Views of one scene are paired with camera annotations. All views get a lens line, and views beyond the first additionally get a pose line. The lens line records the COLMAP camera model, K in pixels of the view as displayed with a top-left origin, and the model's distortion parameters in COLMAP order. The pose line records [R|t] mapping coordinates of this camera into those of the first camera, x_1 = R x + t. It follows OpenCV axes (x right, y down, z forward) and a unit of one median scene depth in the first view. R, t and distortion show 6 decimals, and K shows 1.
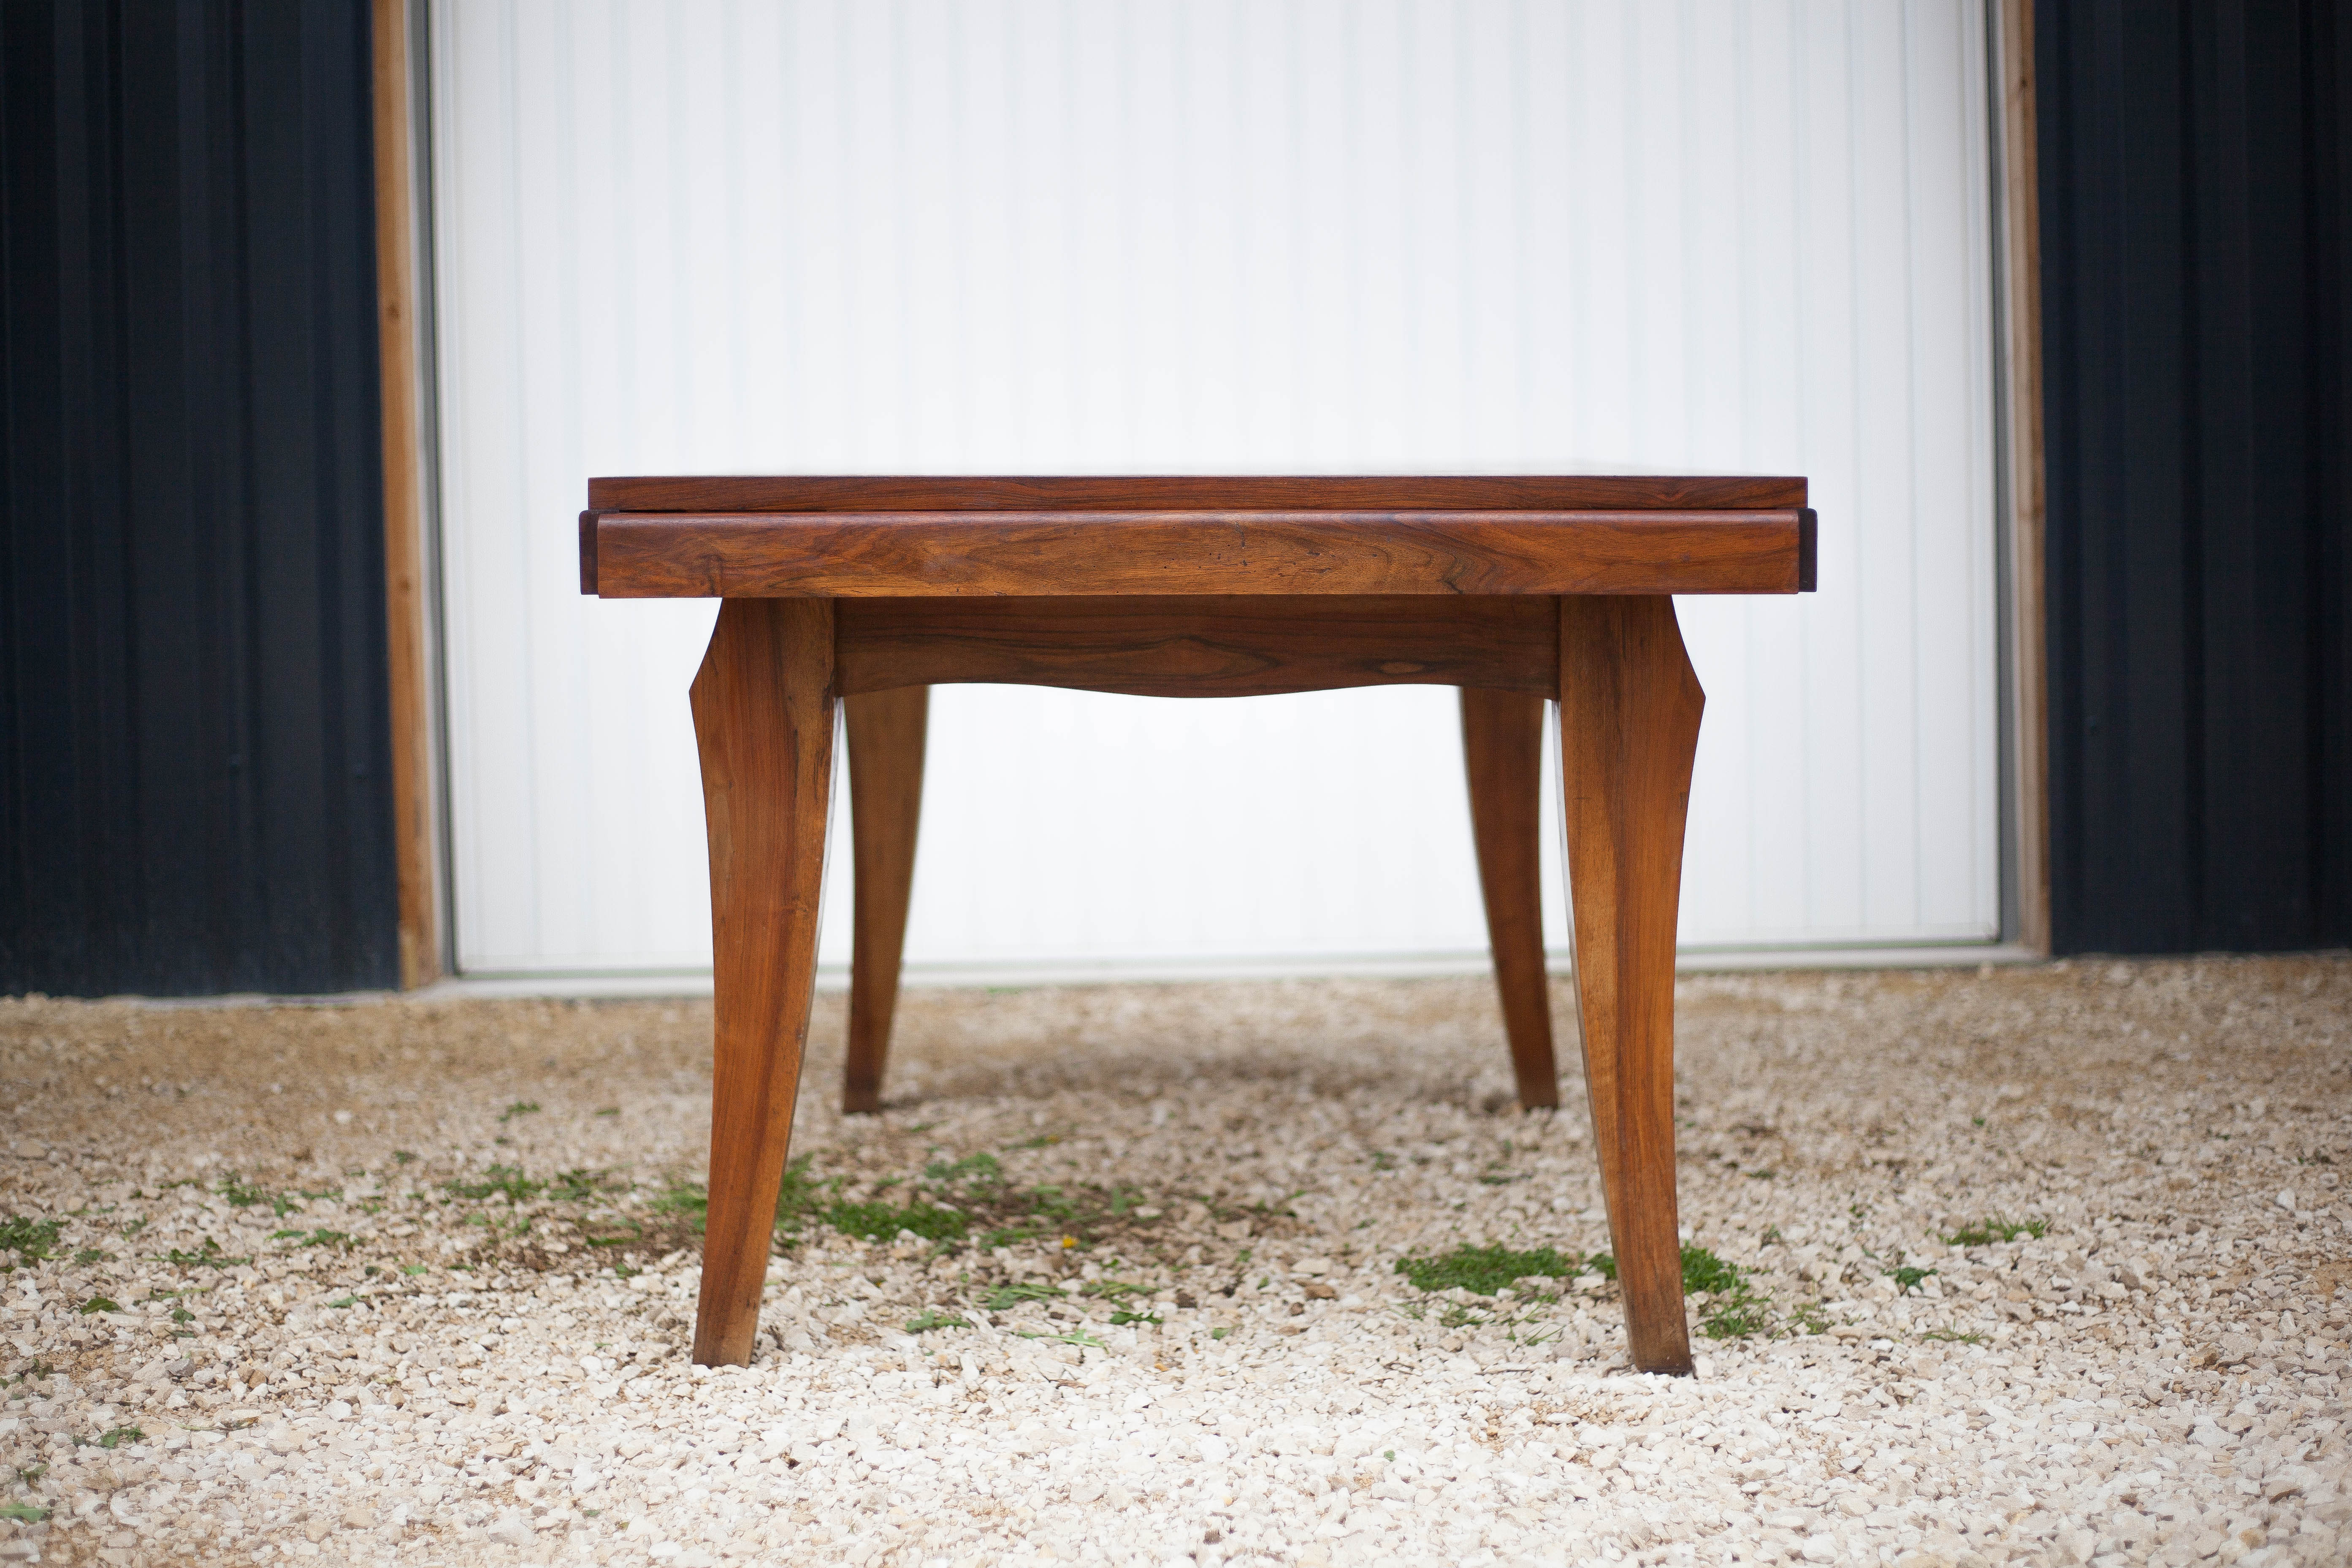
lens RADIAL K [[3542.8, 0, 1129.1], [0, 3542.8, 605.5], [0, 0, 1]] dist [-0.112501, 0.000000]
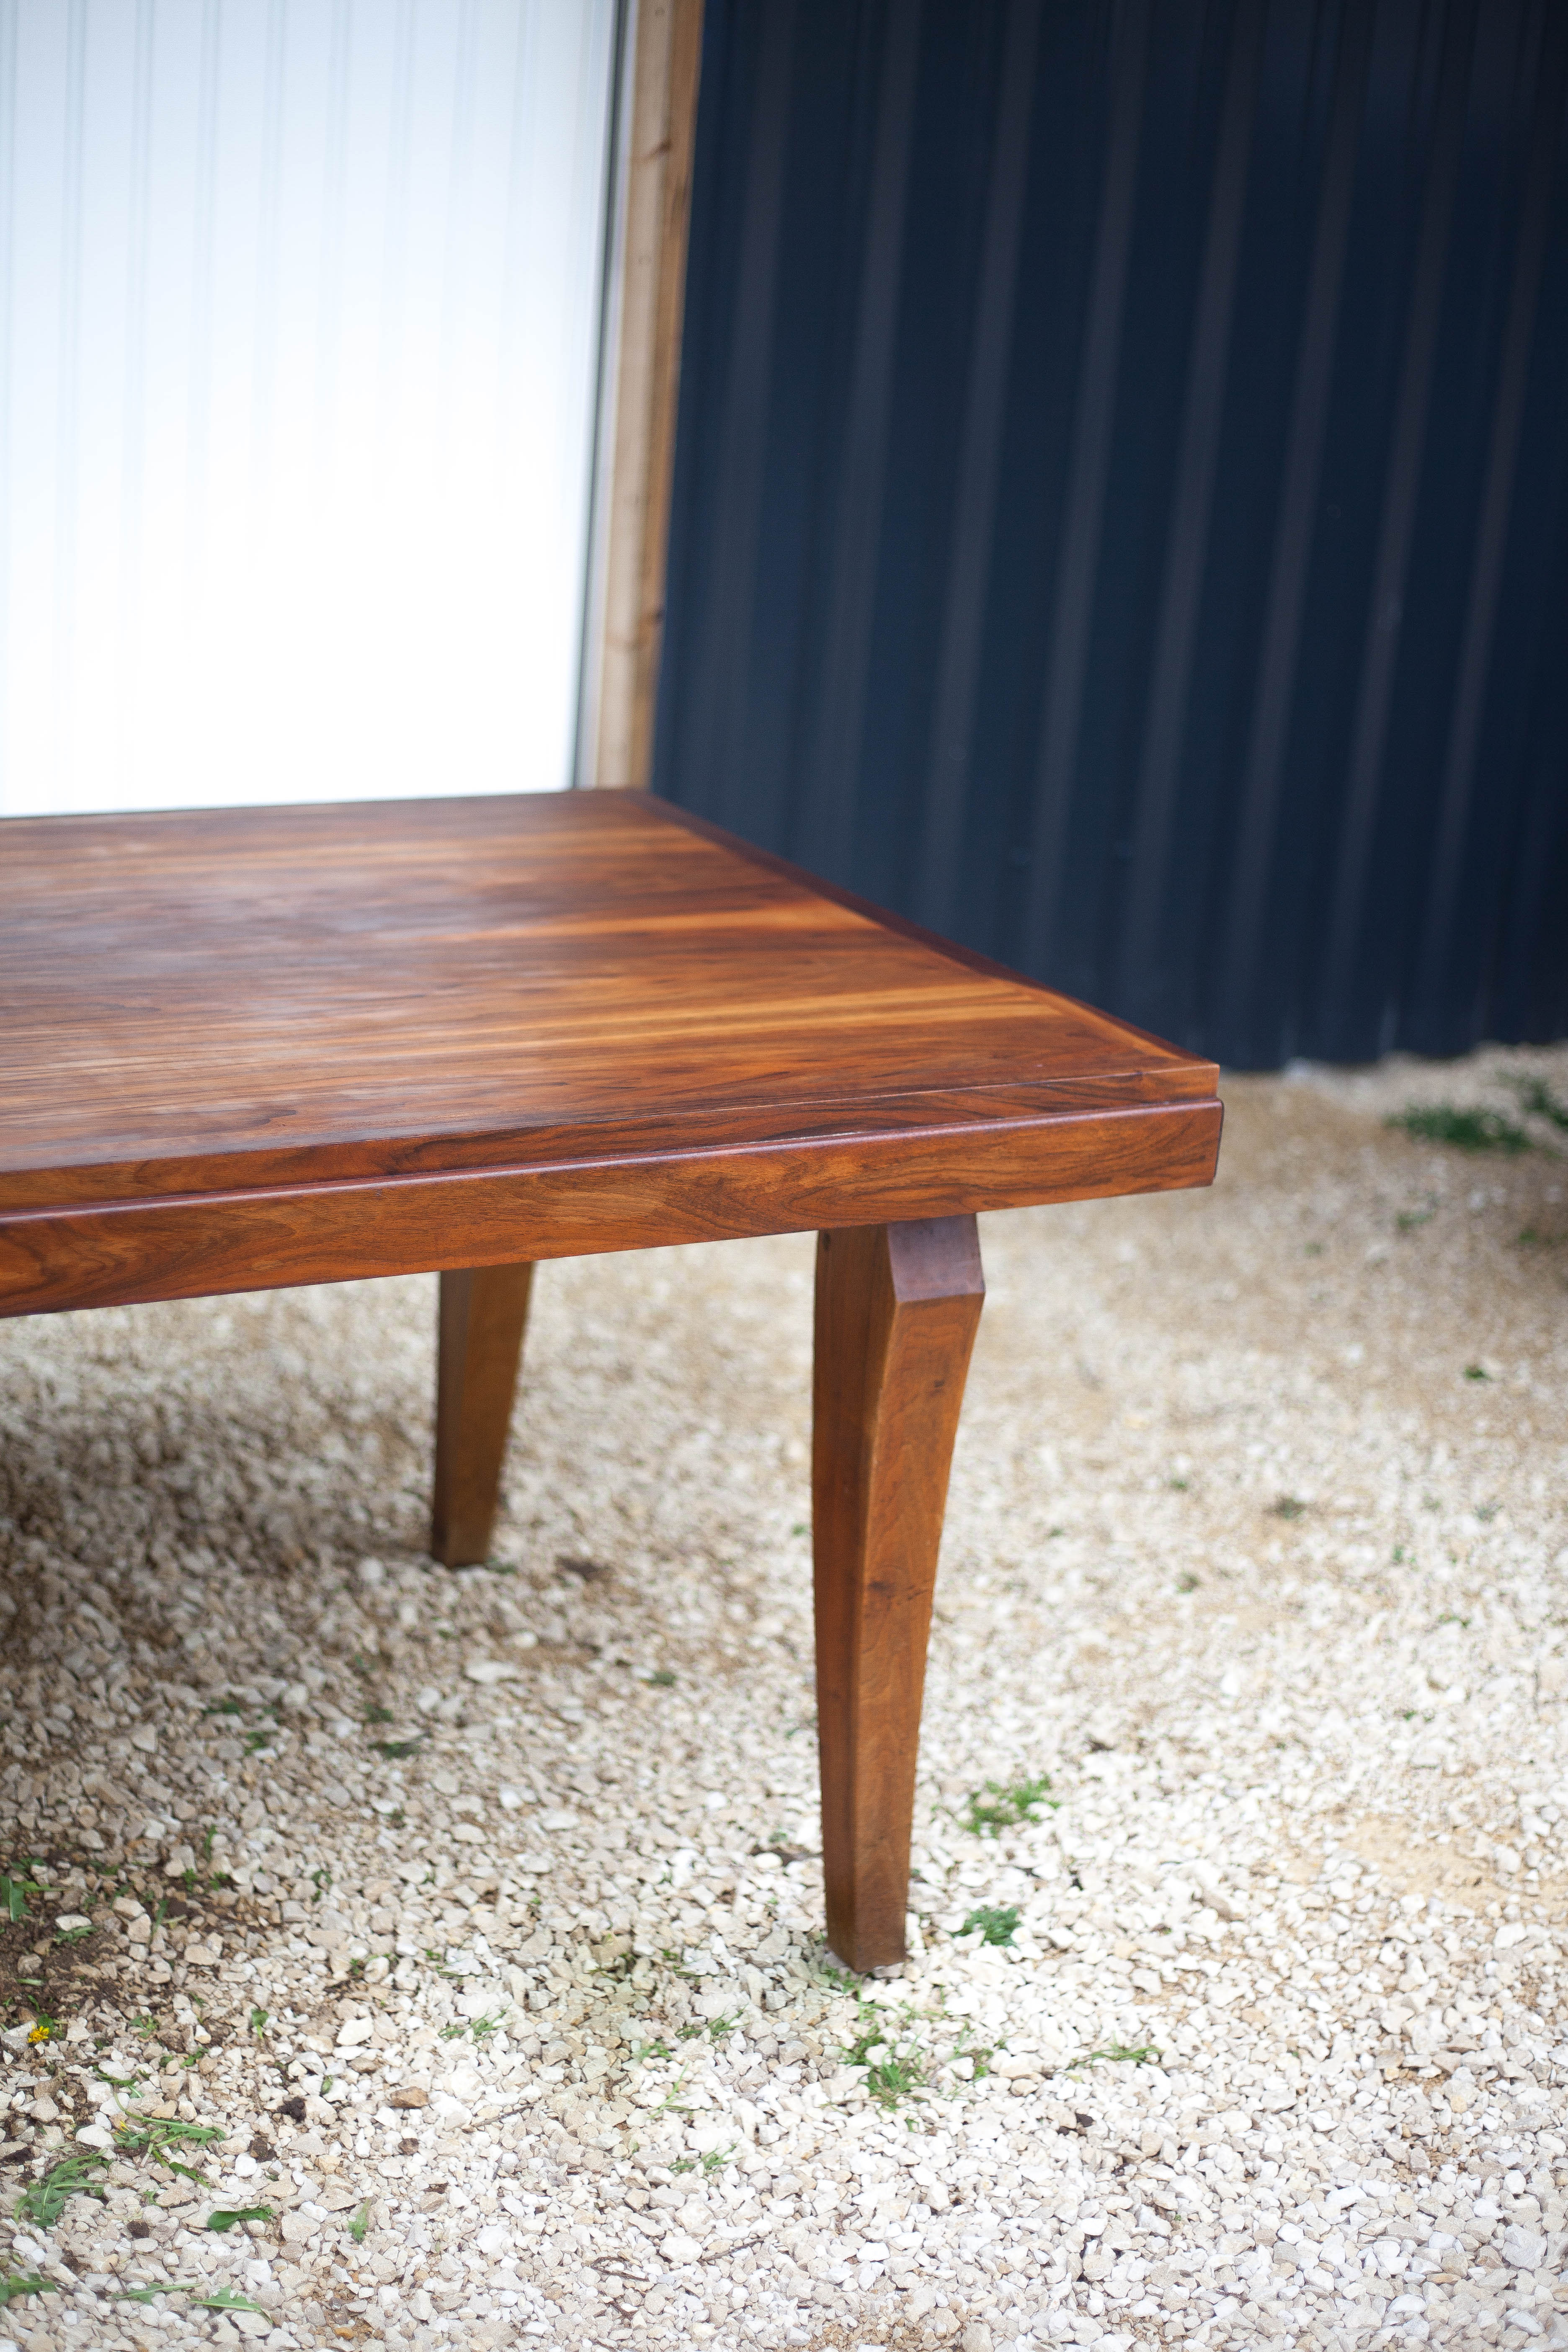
lens RADIAL K [[3543.0, 0, 752.4], [0, 3543.0, 1124.5], [0, 0, 1]] dist [-0.112501, 0.000000]
pose [[0.865440, -0.075417, 0.495304, -0.259836], [-0.073699, 0.958688, 0.274748, -0.246856], [-0.495563, -0.274281, 0.824128, 0.358696]]
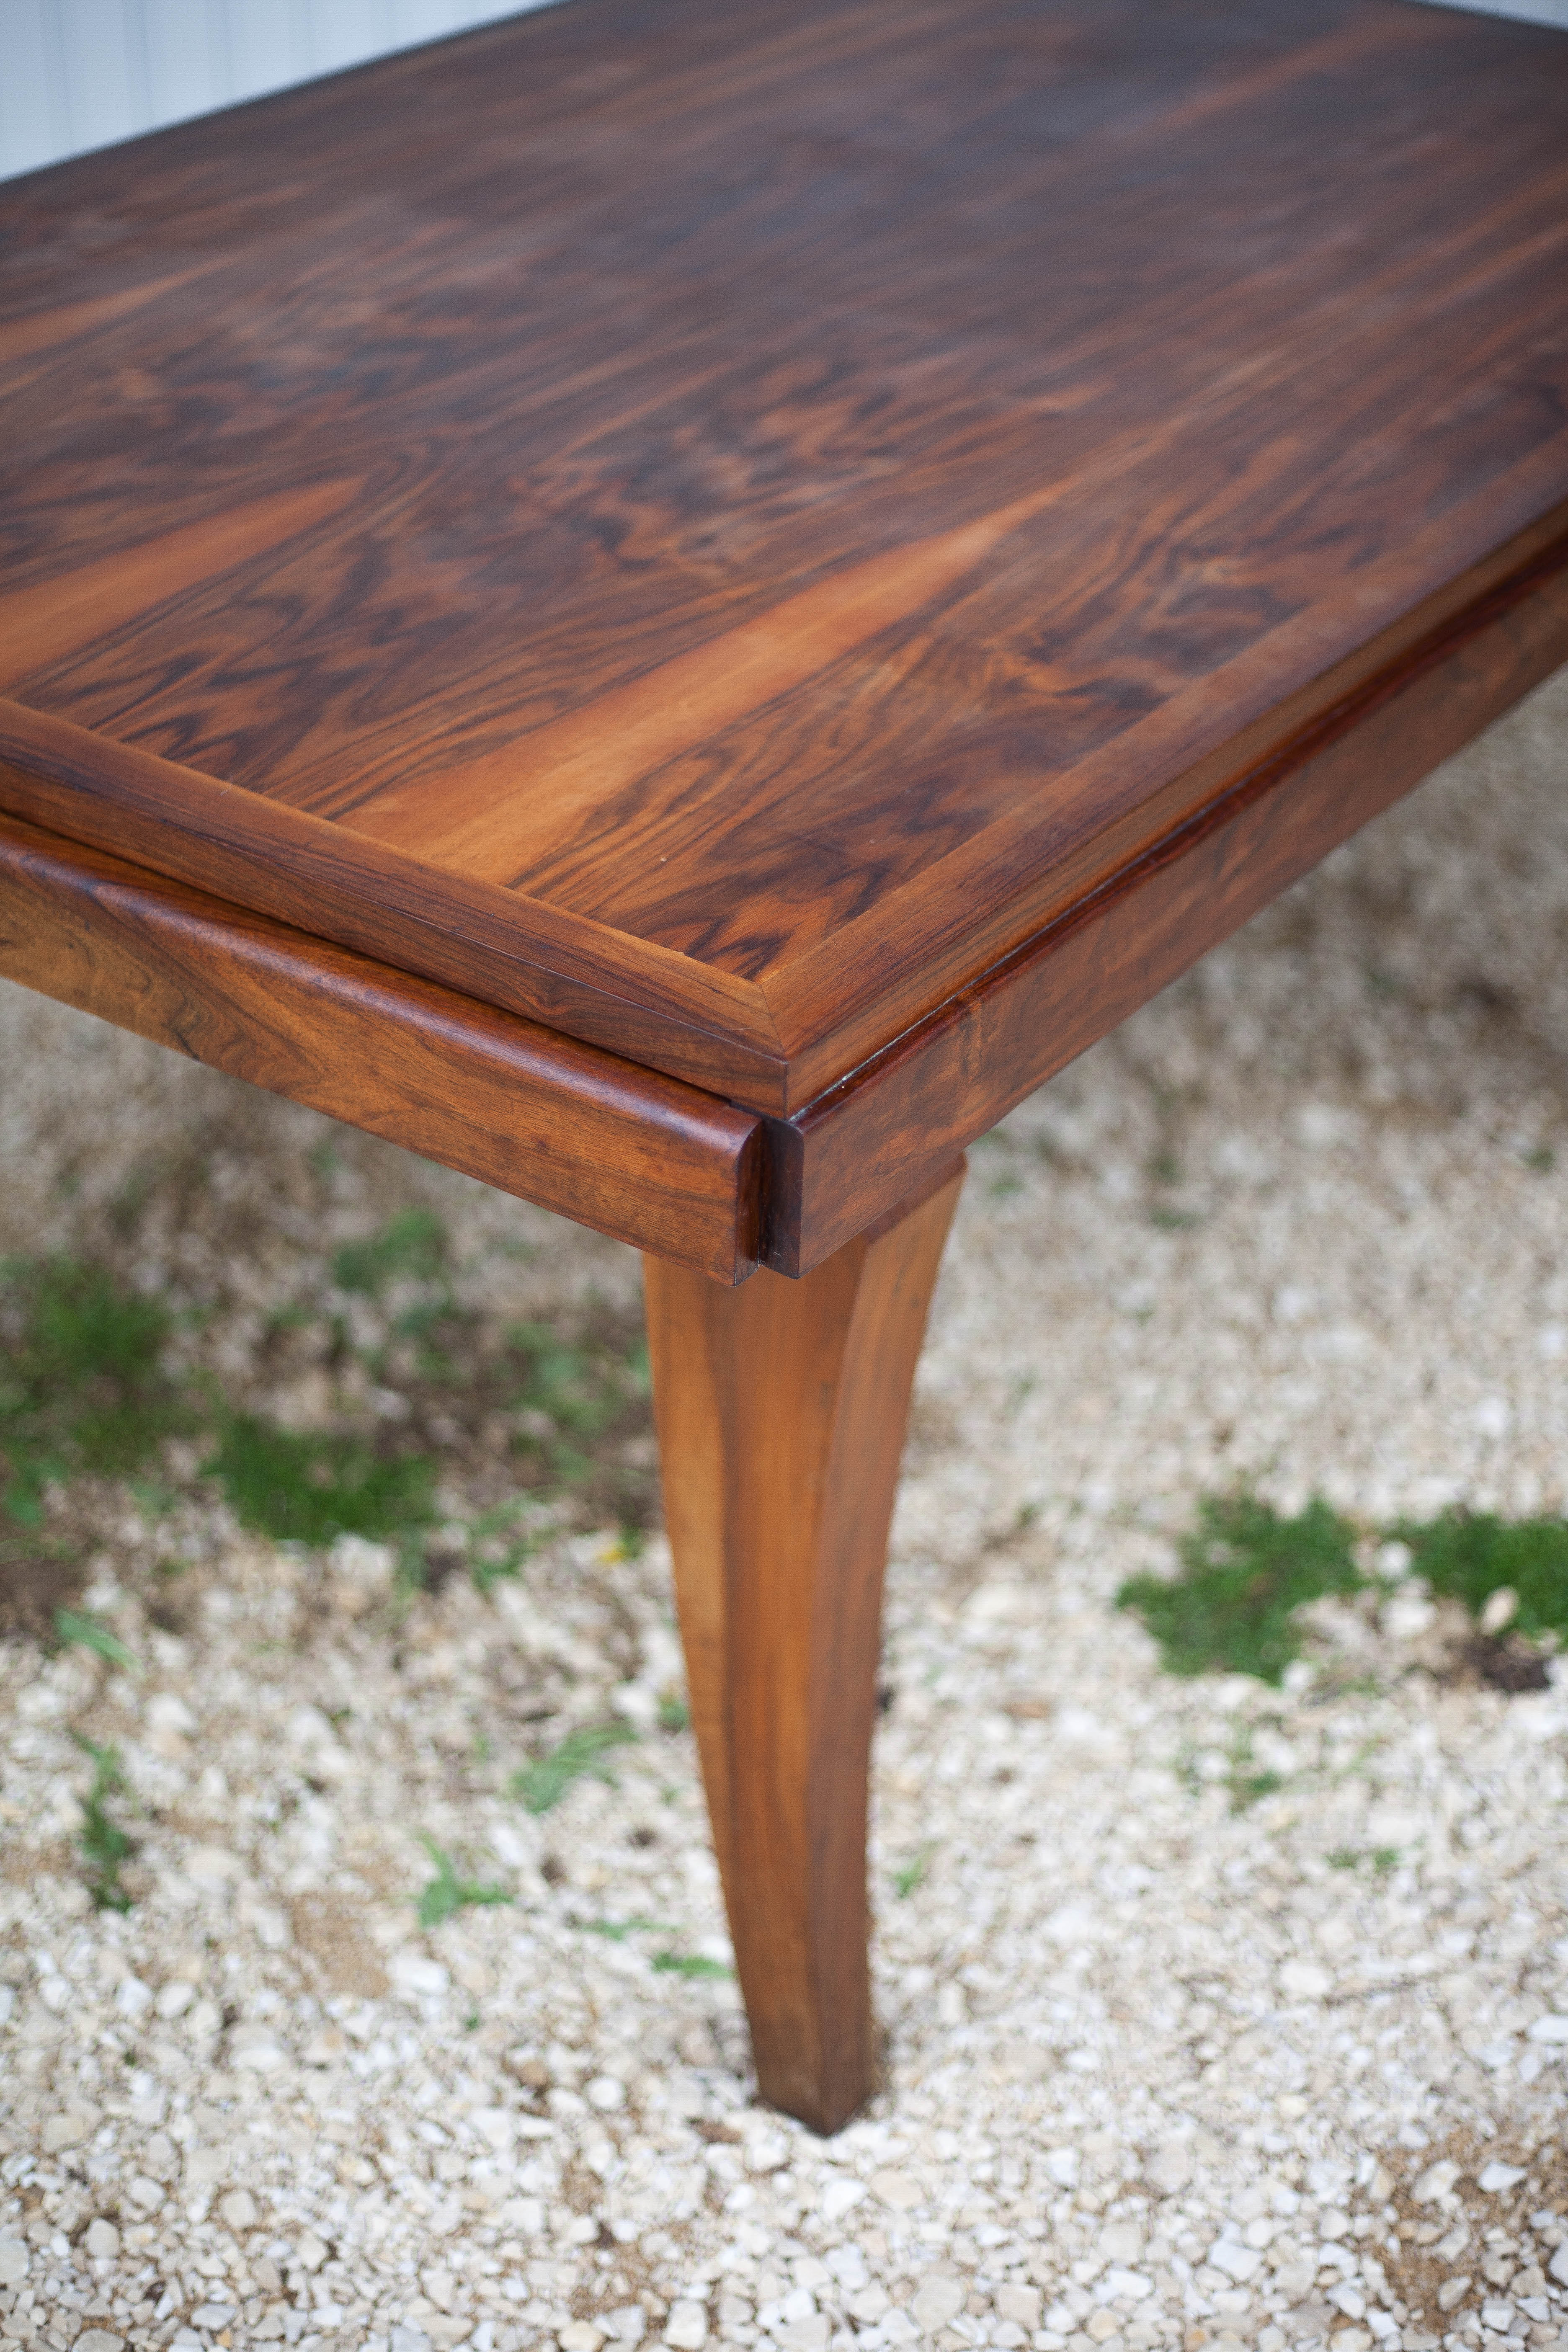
lens RADIAL K [[3543.0, 0, 791.9], [0, 3543.0, 1128.5], [0, 0, 1]] dist [-0.112501, 0.000000]
pose [[0.987913, -0.065513, 0.140487, -0.073277], [-0.015551, 0.859841, 0.510326, -0.229105], [-0.154230, -0.506342, 0.848428, 0.508738]]
